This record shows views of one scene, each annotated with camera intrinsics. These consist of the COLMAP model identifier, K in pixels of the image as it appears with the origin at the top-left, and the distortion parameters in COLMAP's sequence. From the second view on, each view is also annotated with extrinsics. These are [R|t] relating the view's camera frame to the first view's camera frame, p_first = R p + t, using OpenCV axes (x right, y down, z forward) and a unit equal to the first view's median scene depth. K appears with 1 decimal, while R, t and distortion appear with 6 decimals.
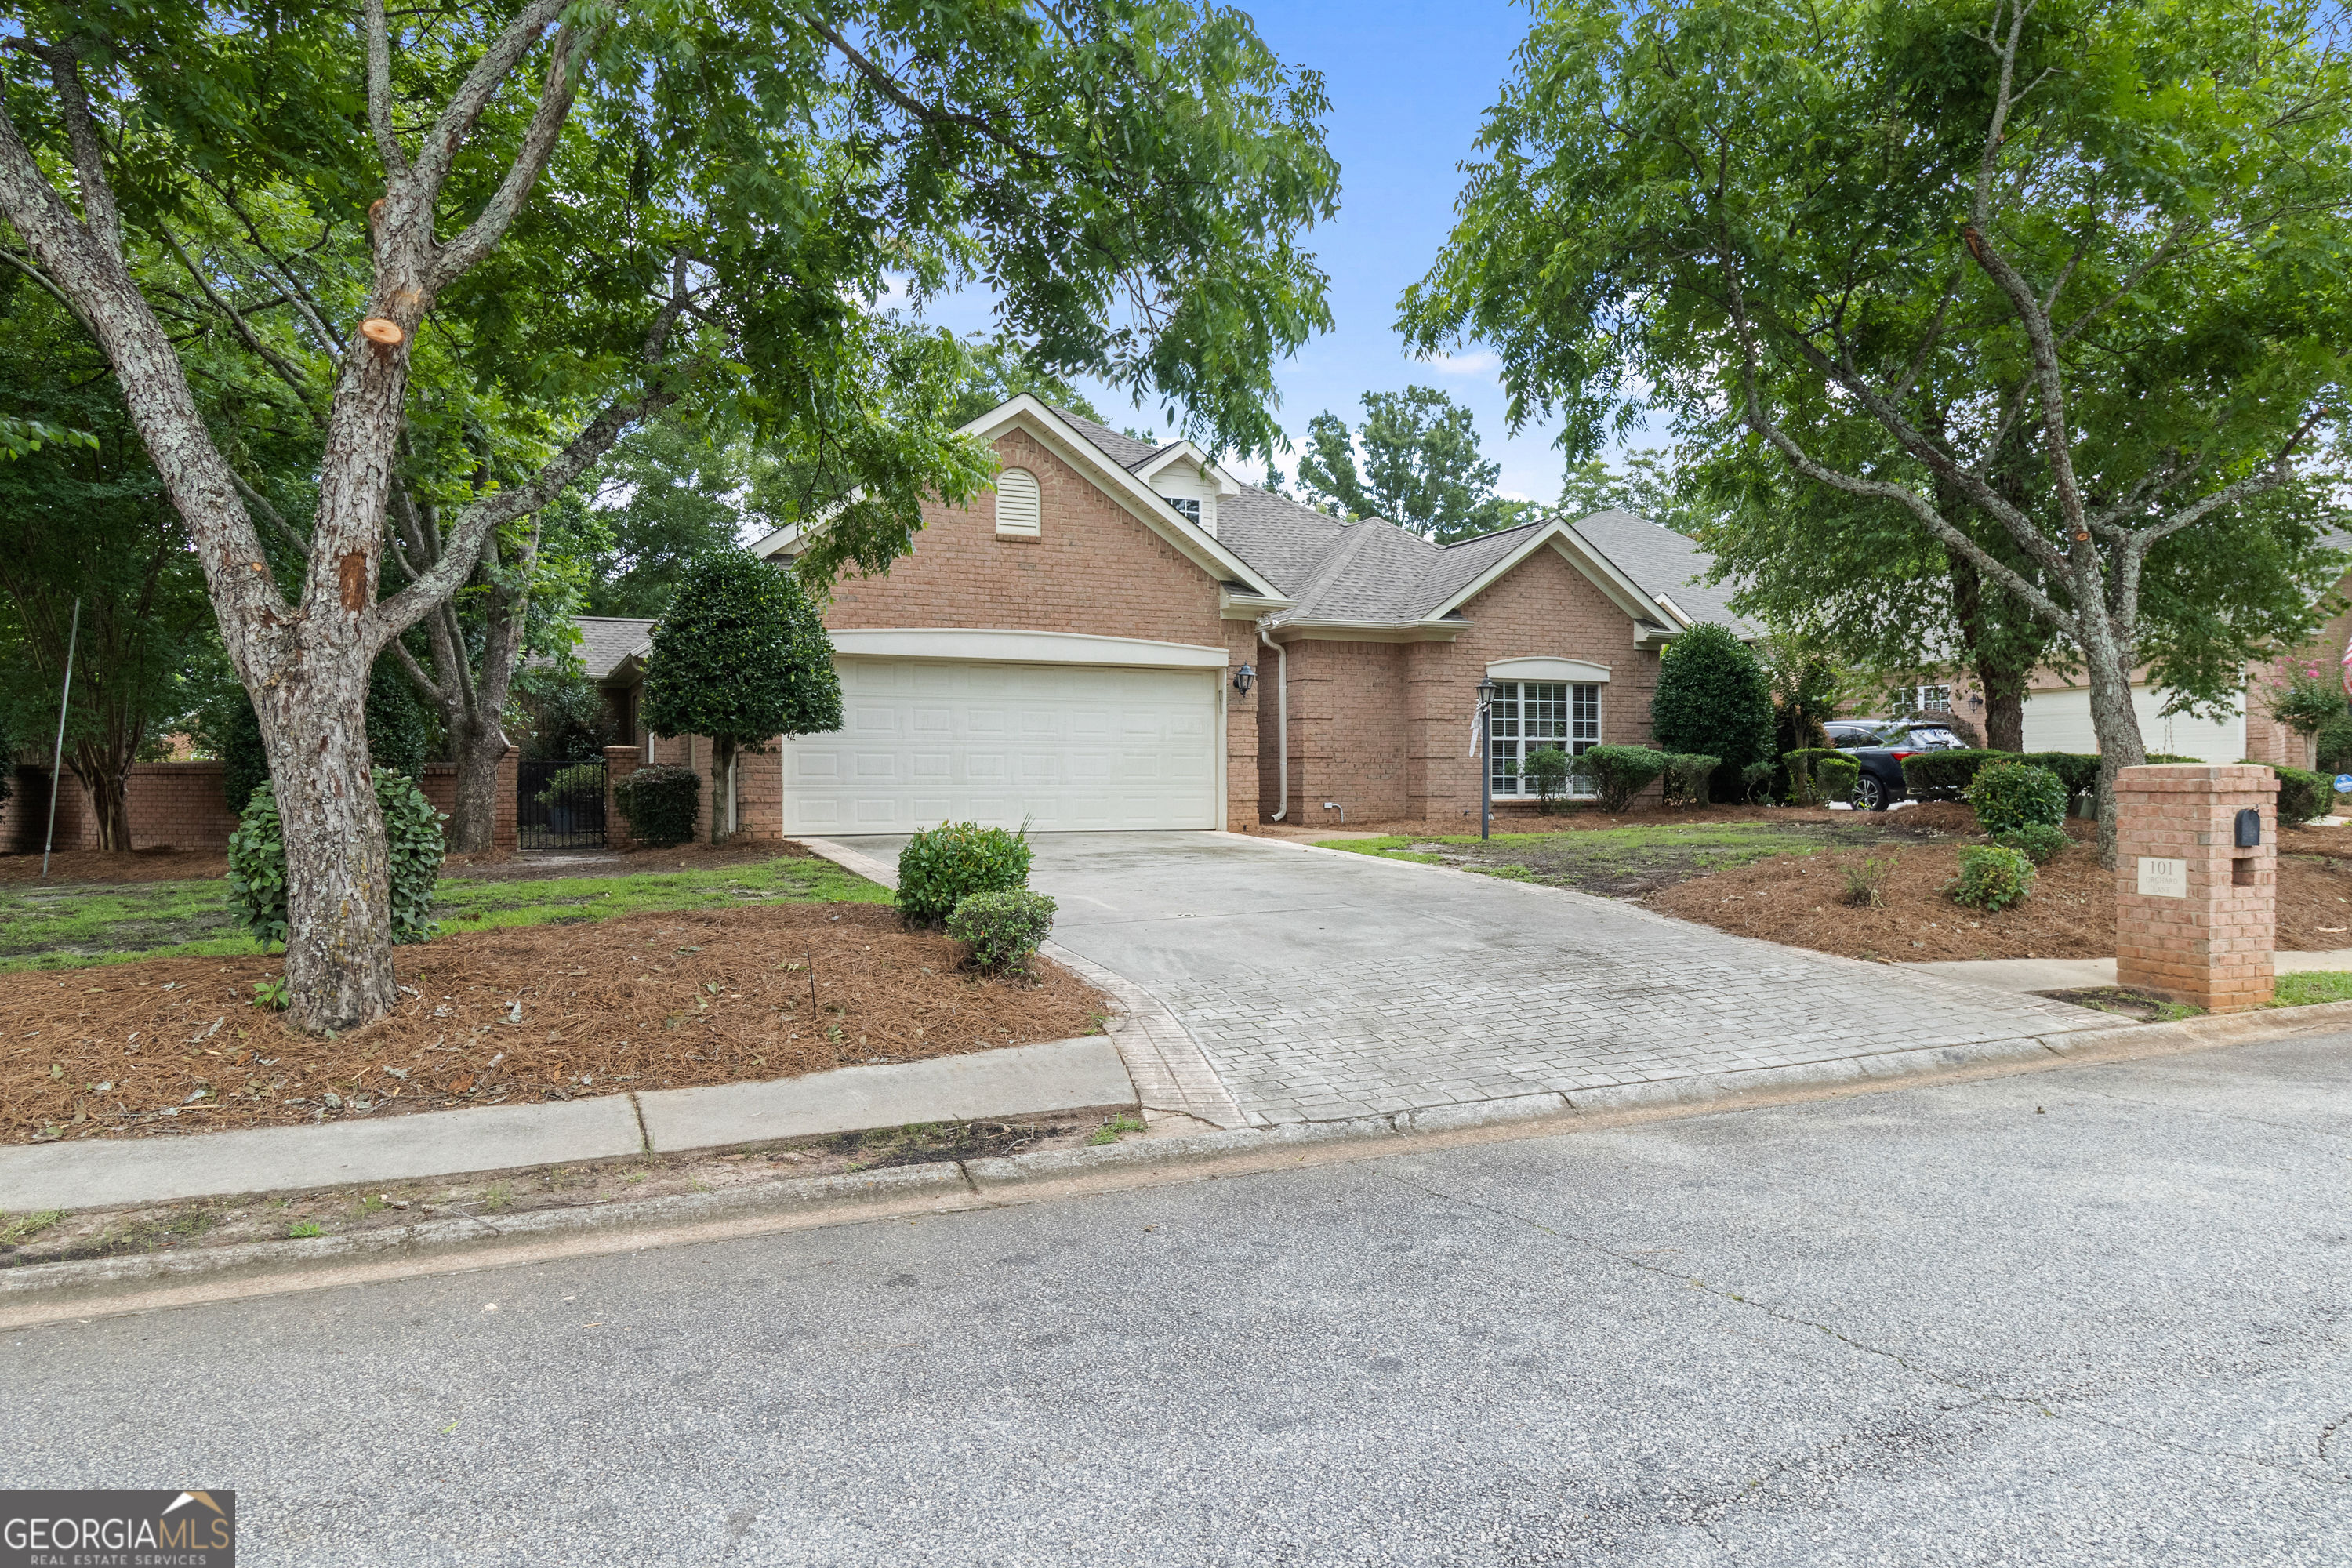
lens RADIAL K [[1549.4, 0, 1182.7], [0, 1549.4, 783.2], [0, 0, 1]] dist [-0.003391, -0.000532]
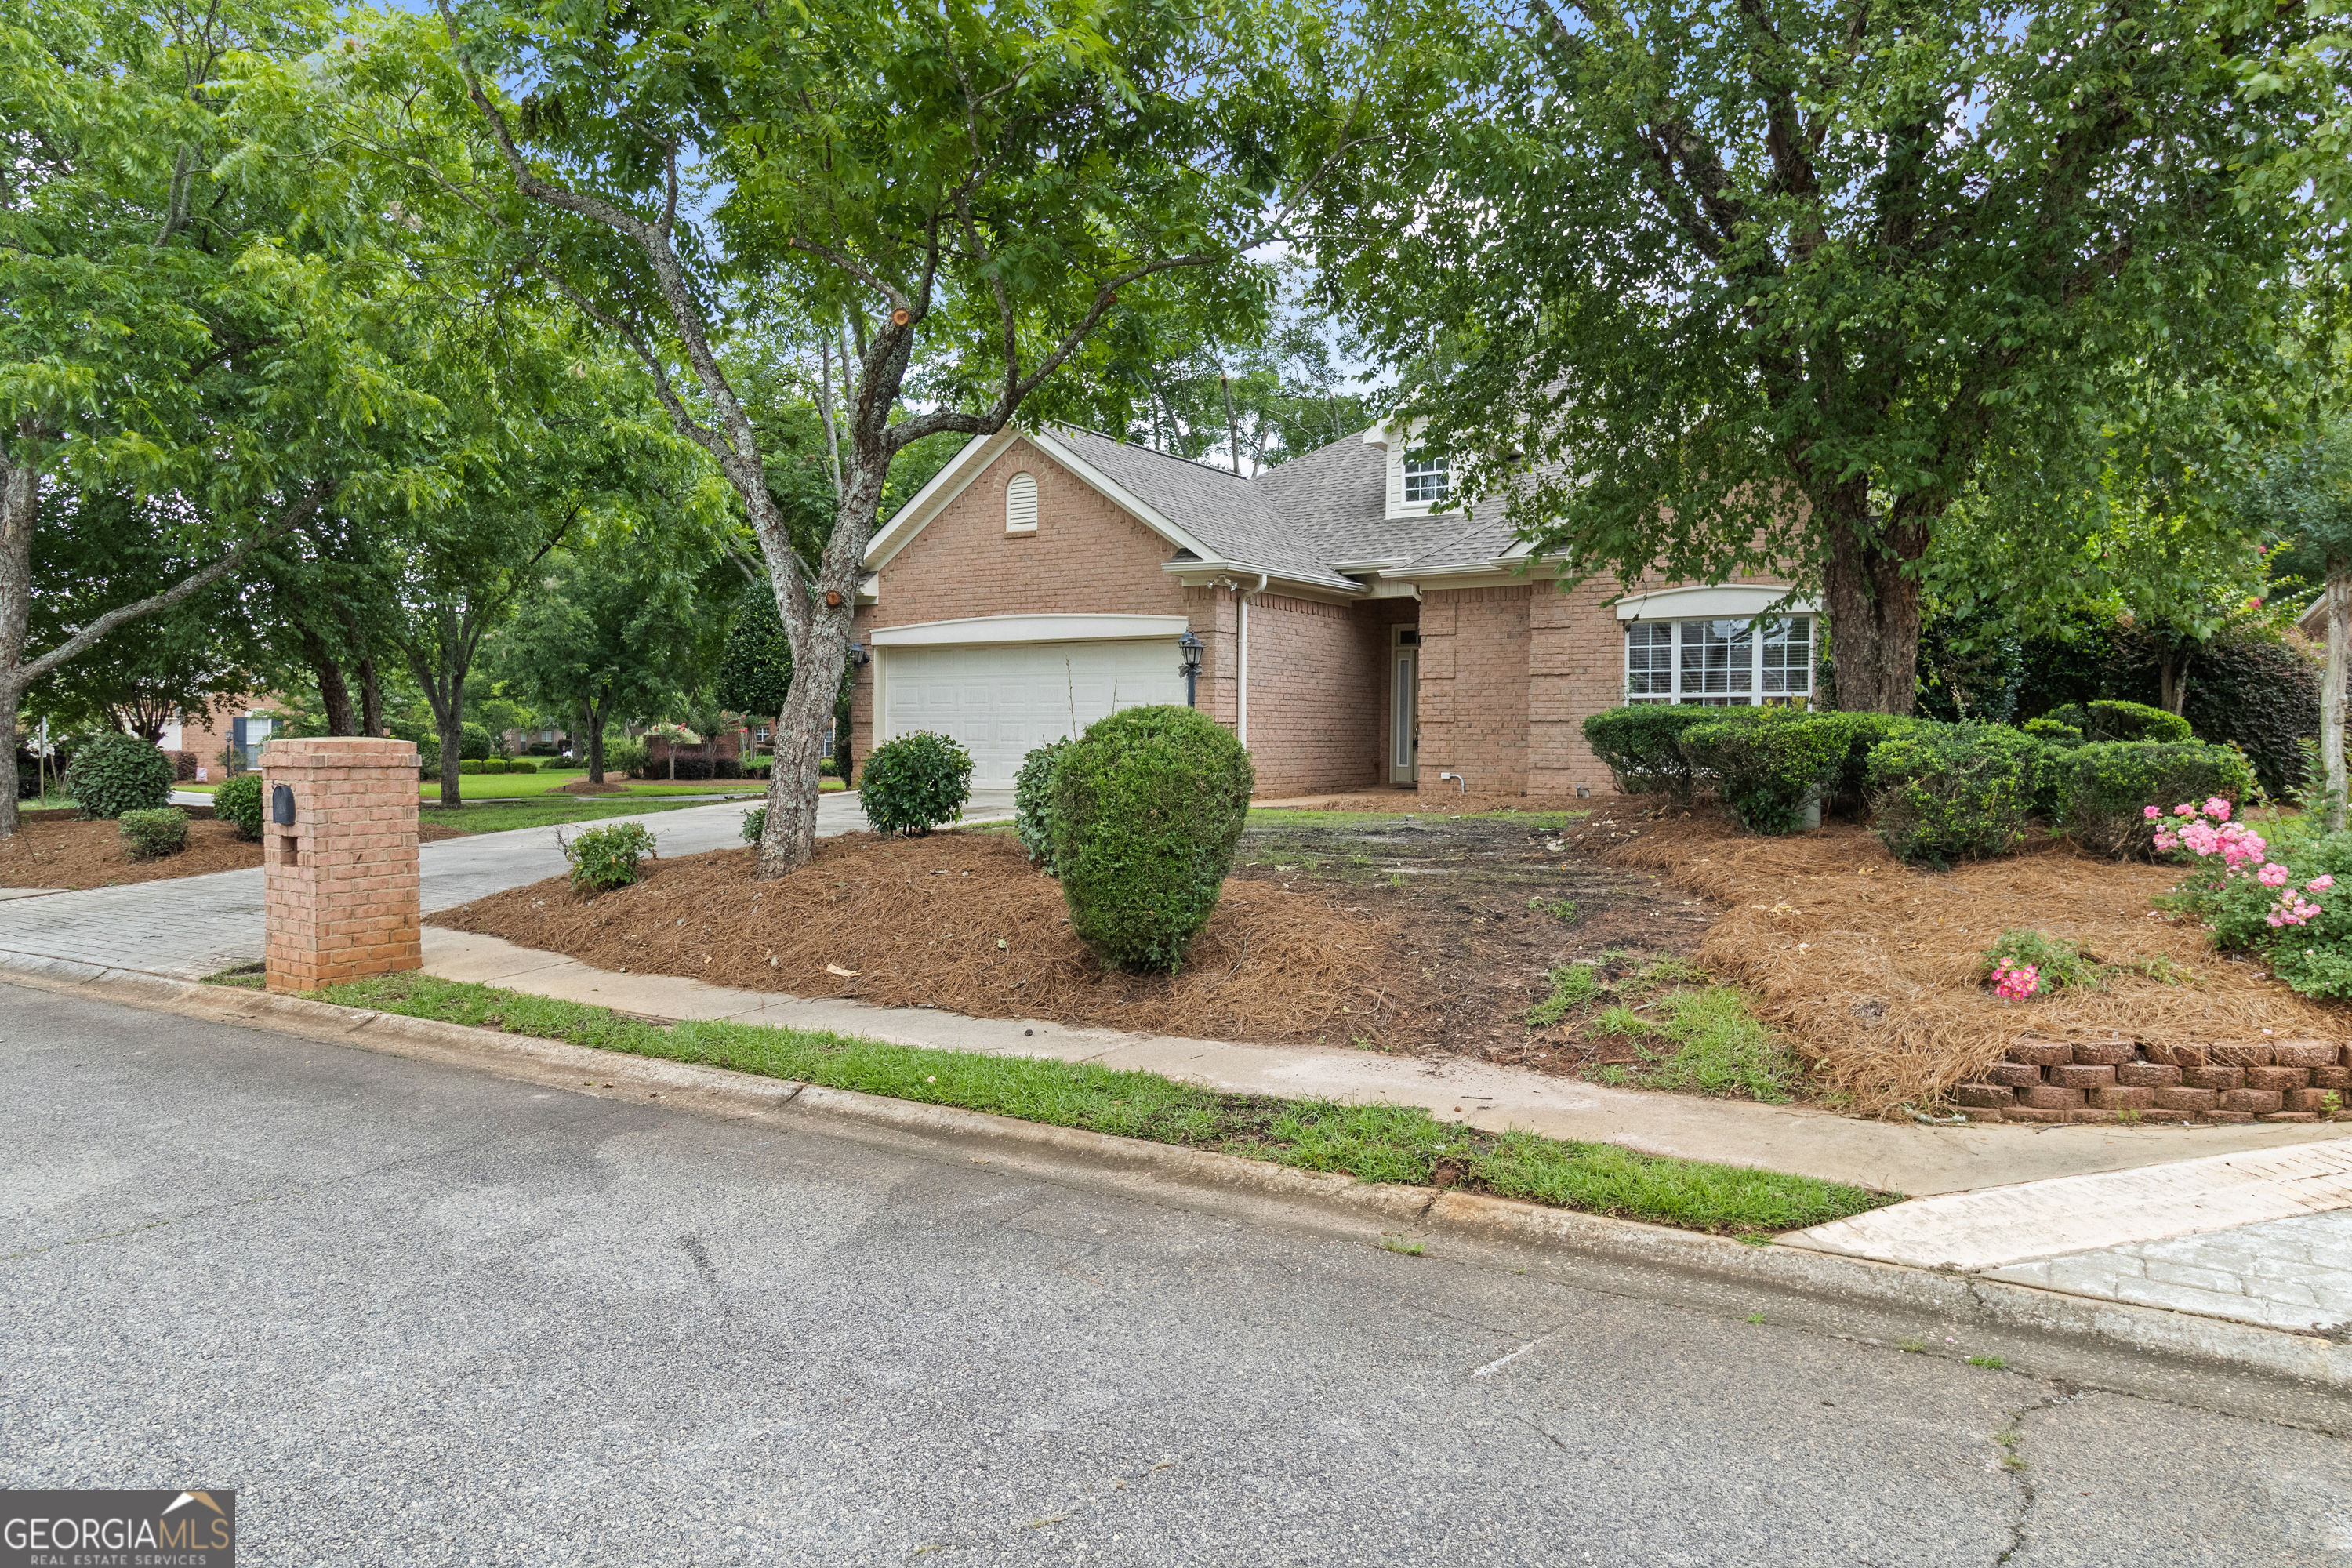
lens RADIAL K [[1549.4, 0, 1183.2], [0, 1549.4, 776.8], [0, 0, 1]] dist [-0.003391, -0.000532]
pose [[0.538332, 0.022773, -0.842425, 0.808883], [-0.004257, 0.999696, 0.024304, -0.006796], [0.842722, -0.009498, 0.538266, 0.424489]]
